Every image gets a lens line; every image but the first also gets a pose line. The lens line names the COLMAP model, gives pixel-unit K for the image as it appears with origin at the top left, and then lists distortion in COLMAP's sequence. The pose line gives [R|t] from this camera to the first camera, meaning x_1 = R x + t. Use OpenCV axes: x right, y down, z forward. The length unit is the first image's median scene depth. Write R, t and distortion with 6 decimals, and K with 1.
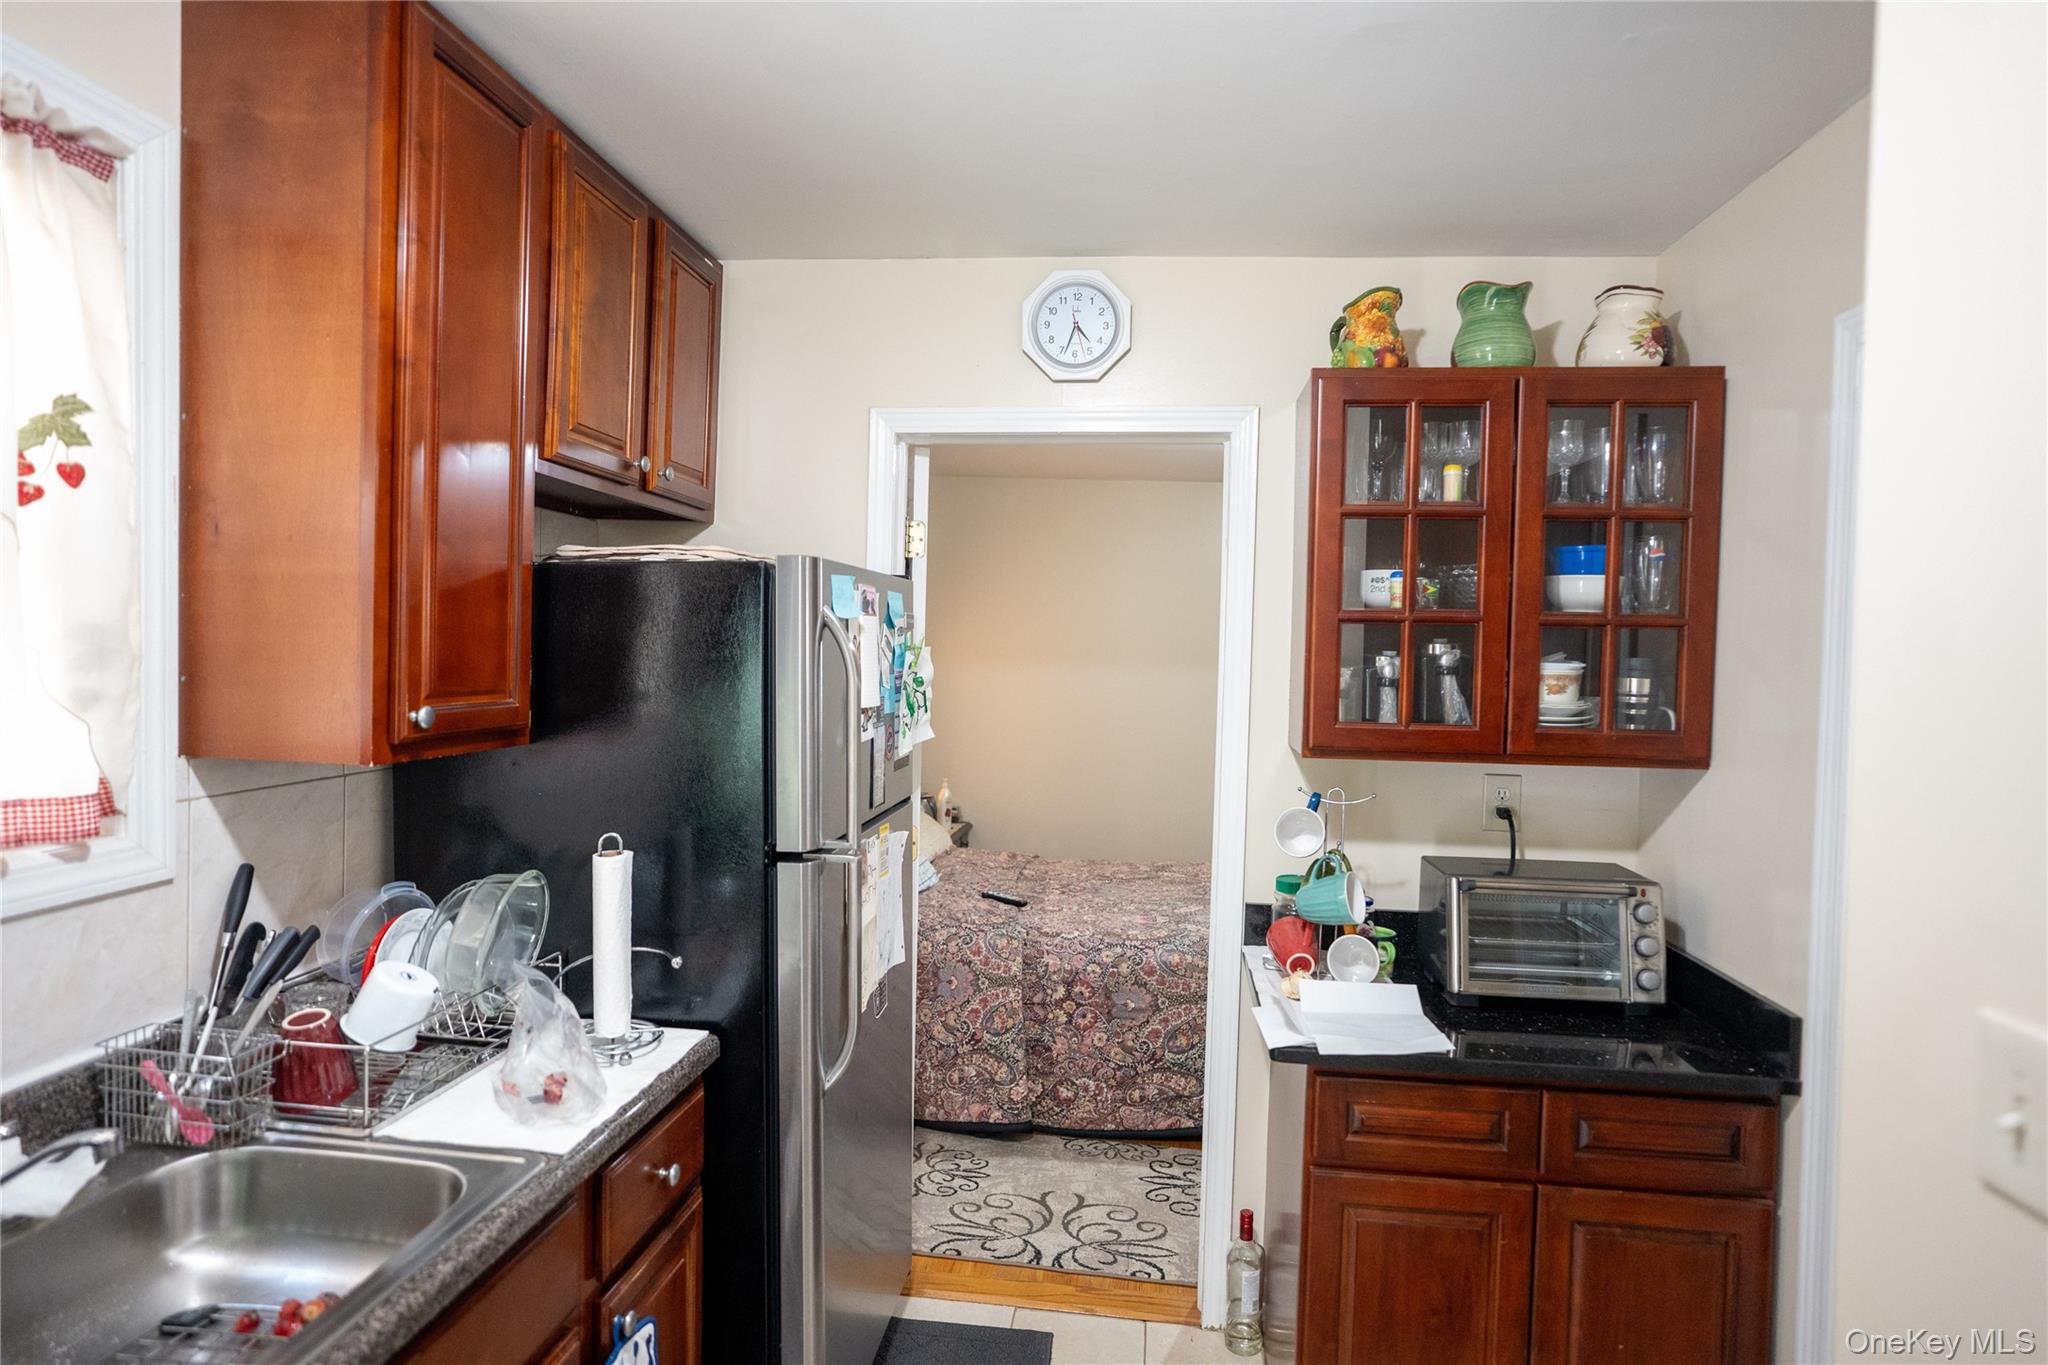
lens RADIAL K [[1120.7, 0, 1031.9], [0, 1120.7, 679.8], [0, 0, 1]] dist [-0.049073, 0.035185]
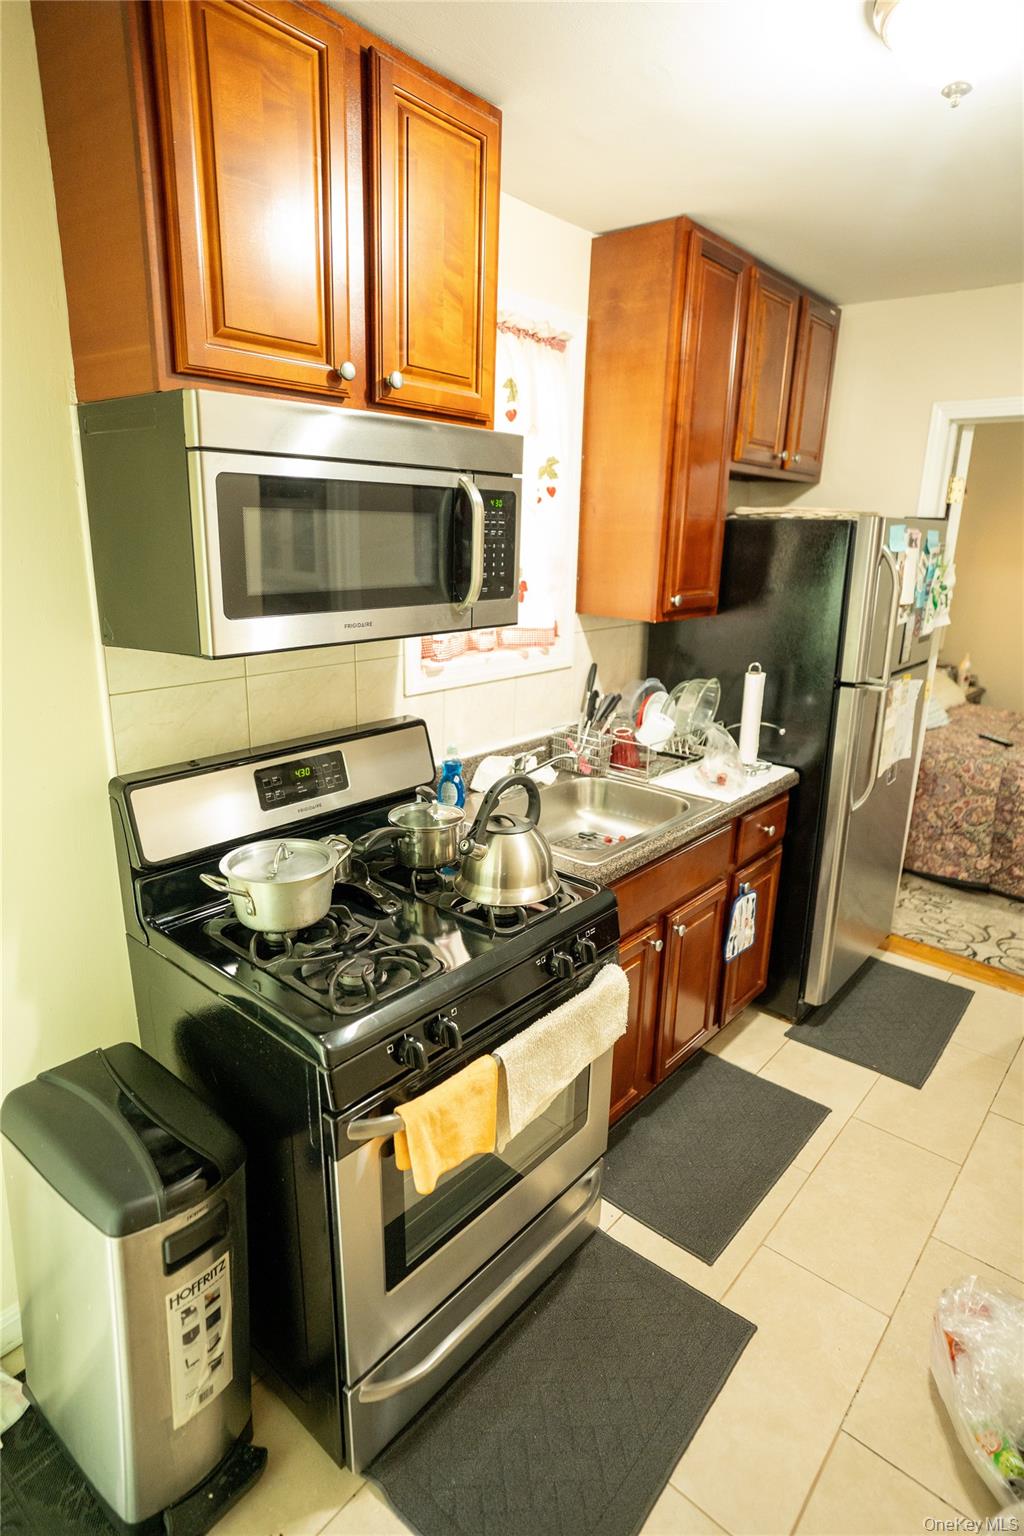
lens RADIAL K [[840.5, 0, 511.6], [0, 840.5, 769.4], [0, 0, 1]] dist [-0.049073, 0.035185]
pose [[0.828159, 0.152152, -0.539446, 0.091683], [-0.018970, 0.969507, 0.244329, -0.033860], [0.560172, -0.192111, 0.805792, -0.466728]]
